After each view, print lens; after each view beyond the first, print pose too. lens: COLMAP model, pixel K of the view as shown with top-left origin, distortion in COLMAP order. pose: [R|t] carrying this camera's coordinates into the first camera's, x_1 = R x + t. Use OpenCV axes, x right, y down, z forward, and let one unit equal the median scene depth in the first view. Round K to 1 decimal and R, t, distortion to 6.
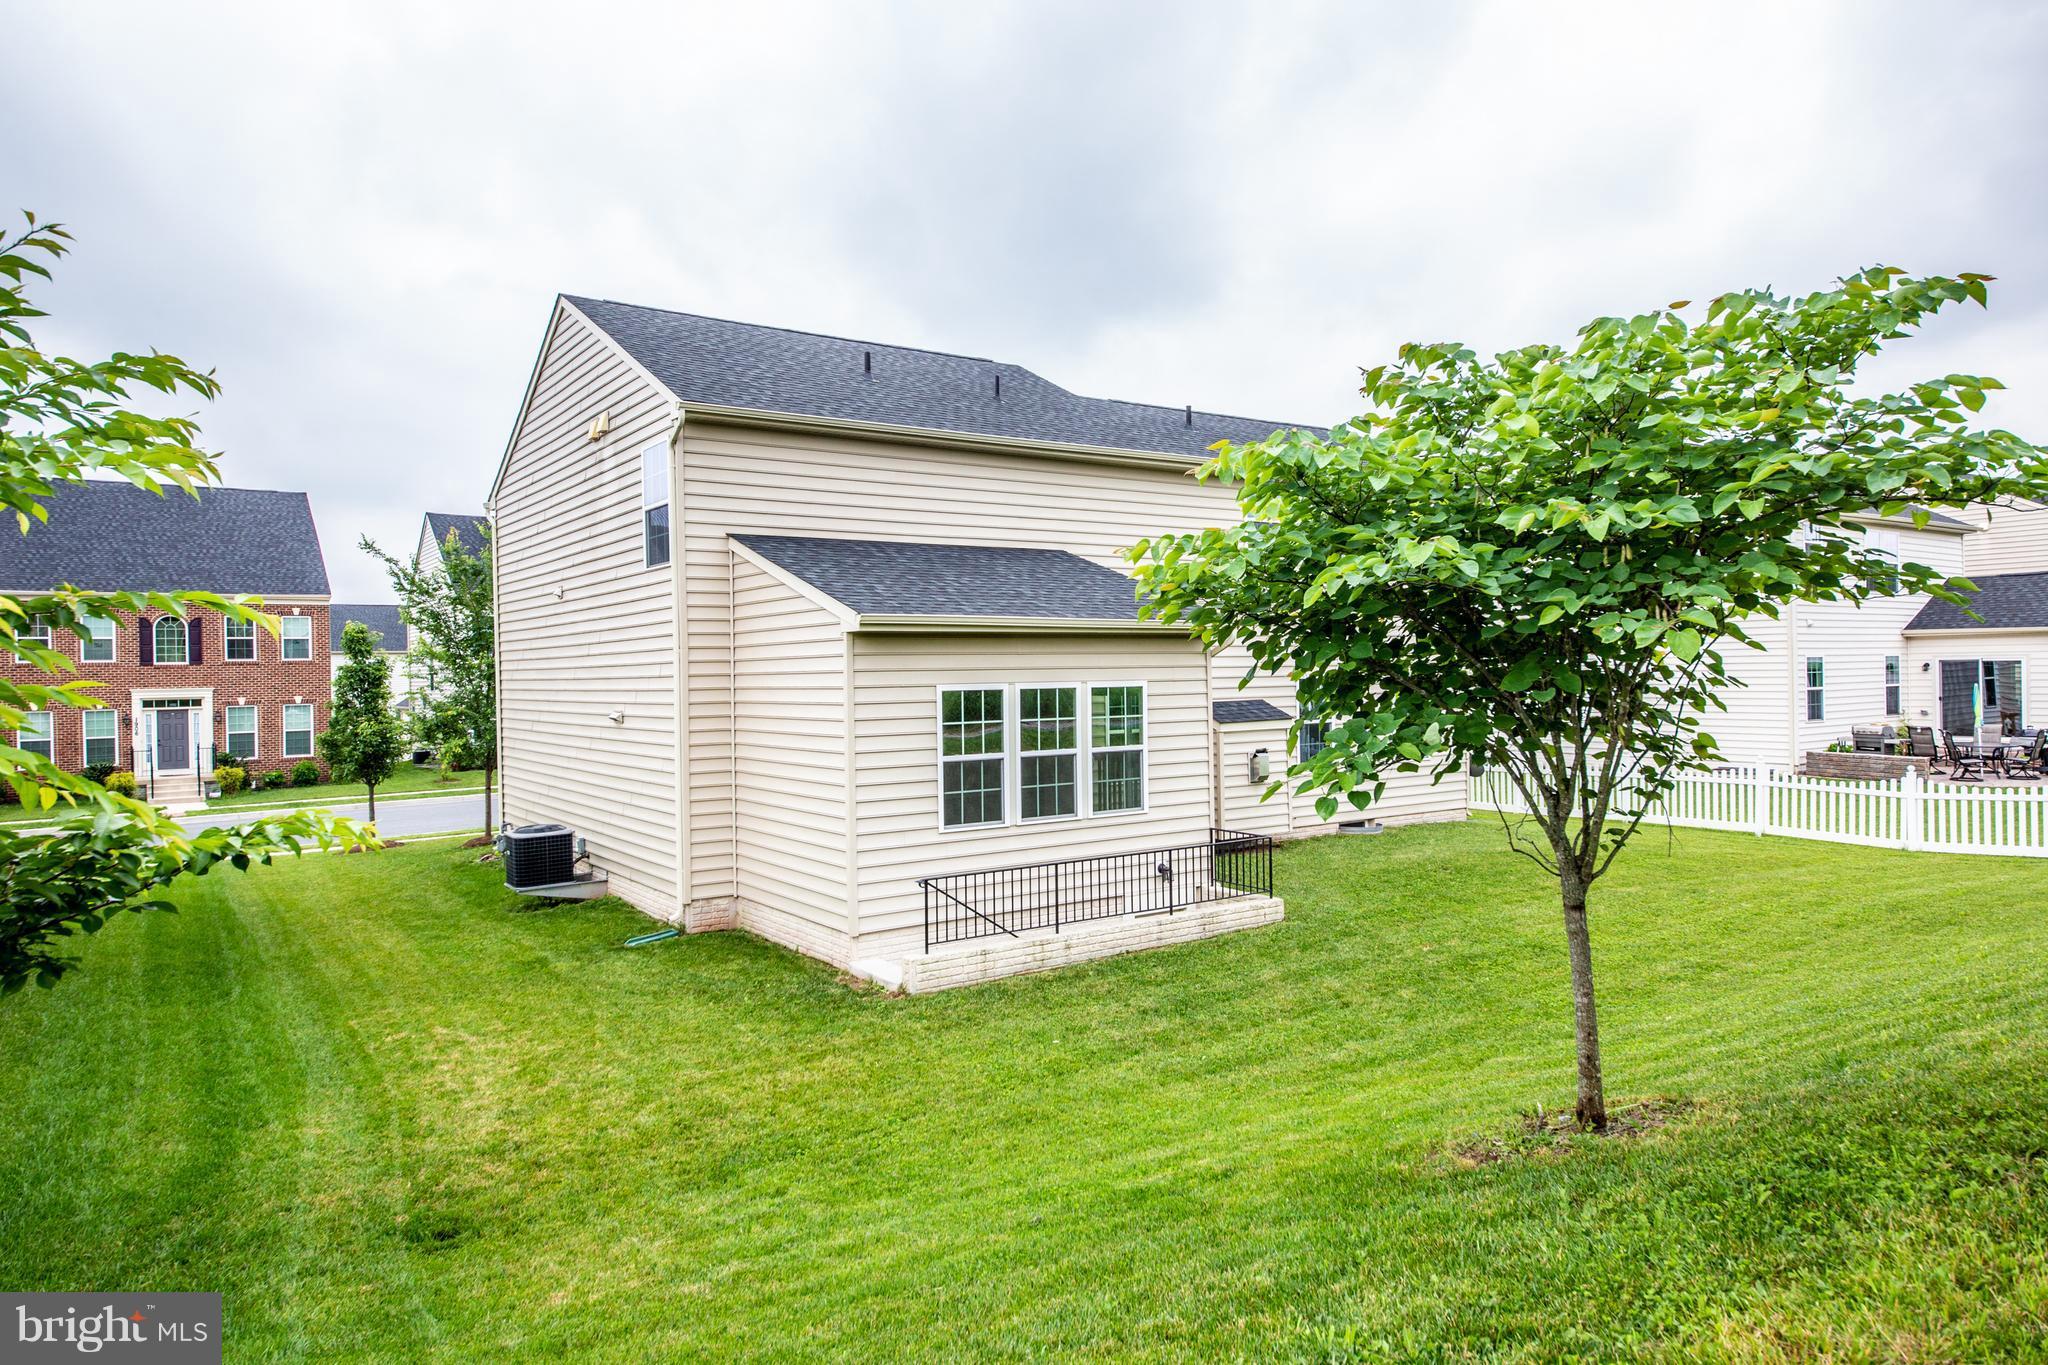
lens RADIAL K [[1290.6, 0, 1012.2], [0, 1290.6, 673.7], [0, 0, 1]] dist [0.021770, -0.000511]
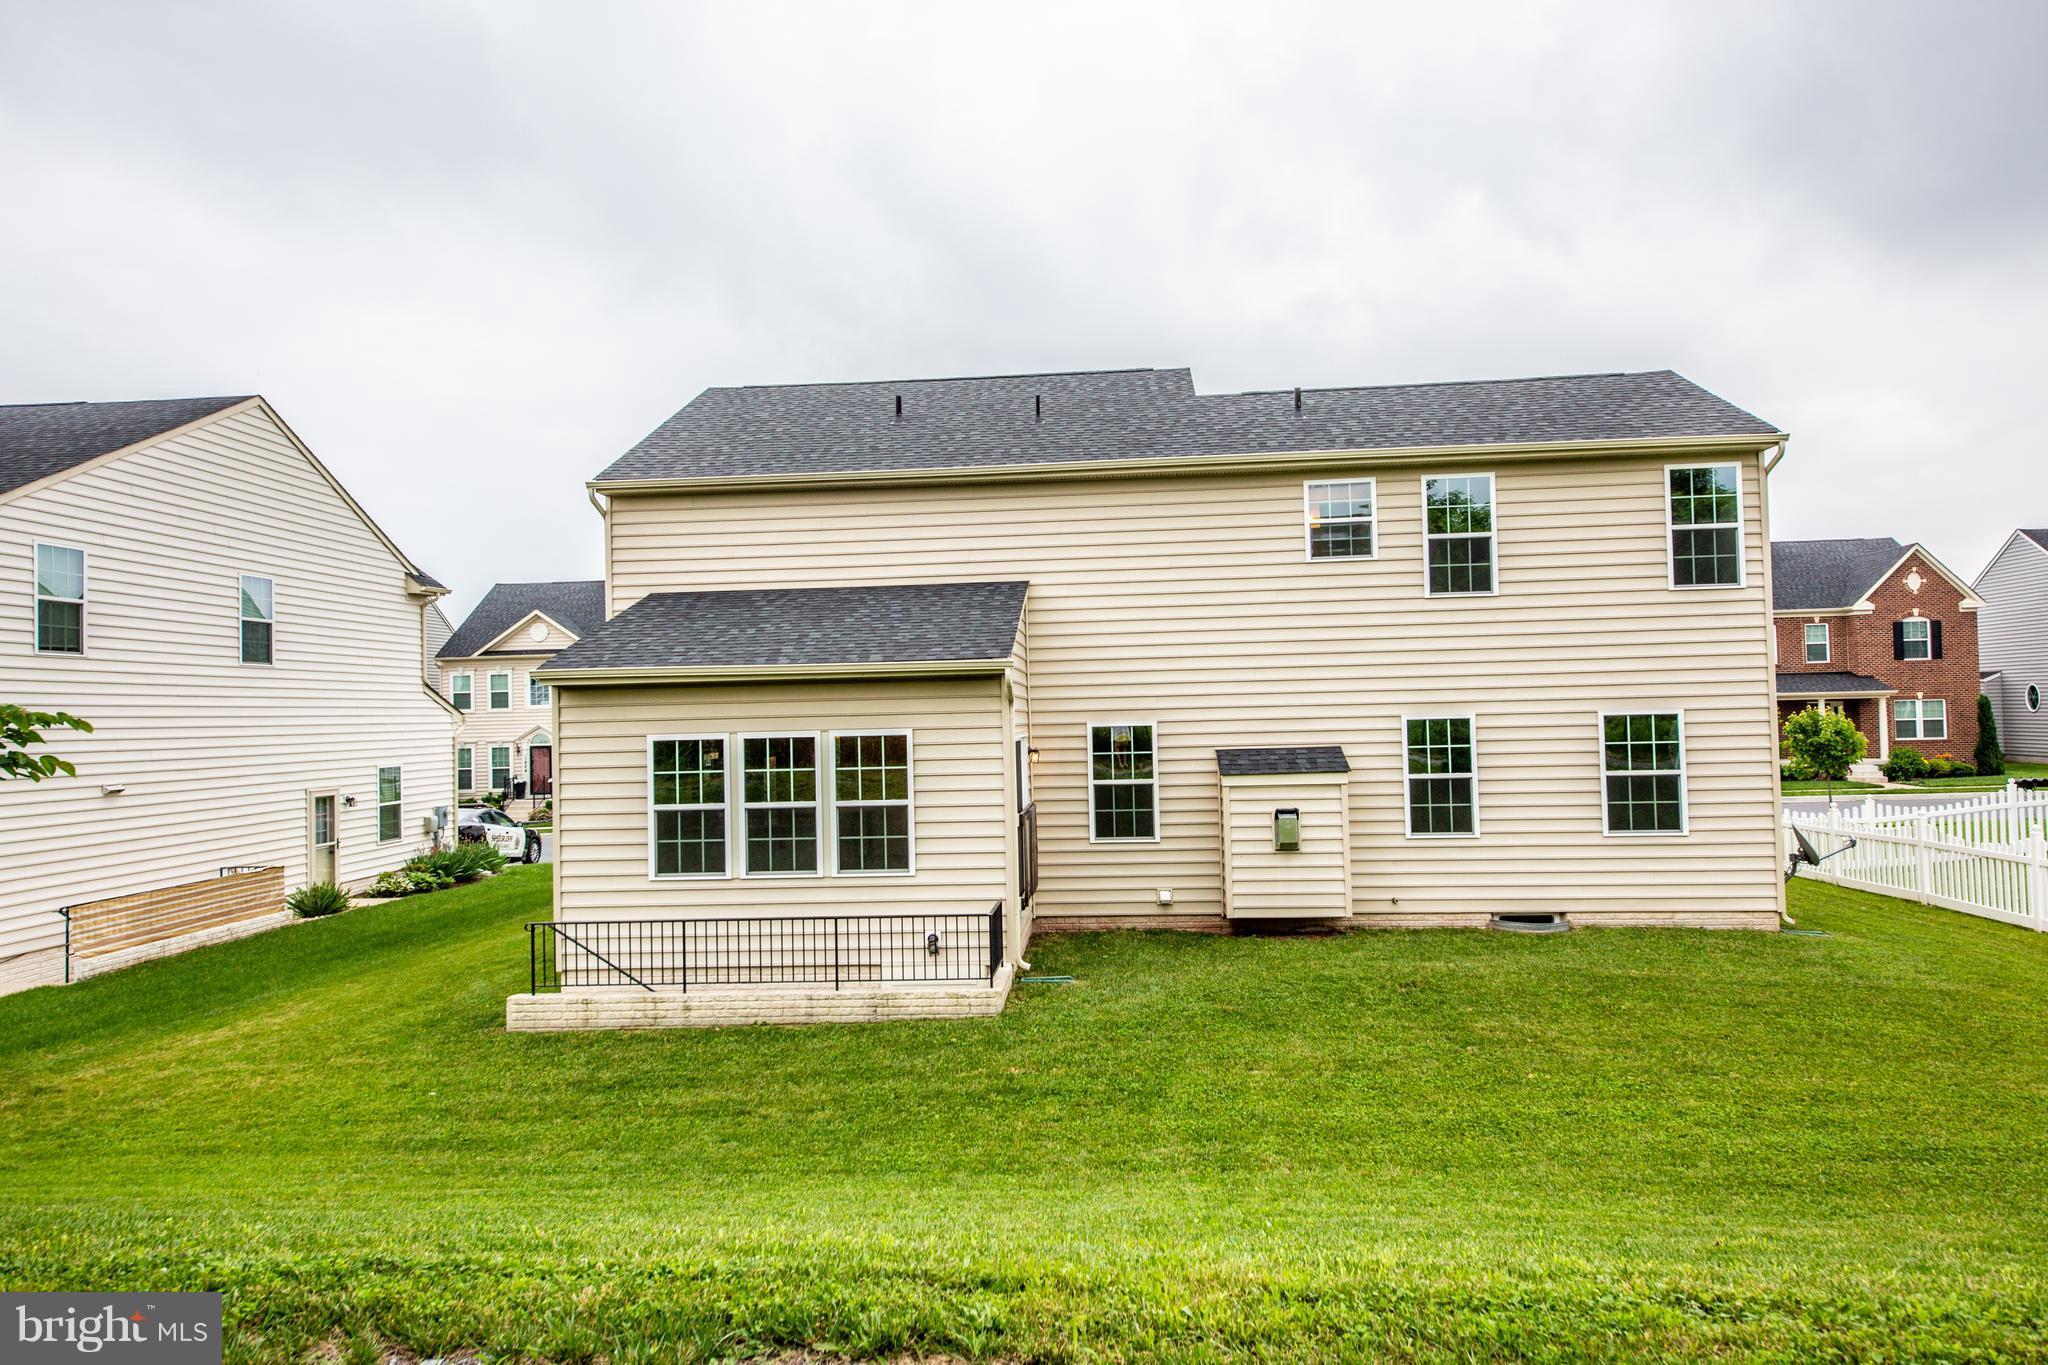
lens RADIAL K [[1290.6, 0, 1012.2], [0, 1290.6, 673.7], [0, 0, 1]] dist [0.021770, -0.000511]
pose [[0.777043, -0.026373, -0.628894, 0.779178], [0.017695, 0.999642, -0.020057, -0.013776], [0.629198, 0.004457, 0.777232, 0.367327]]
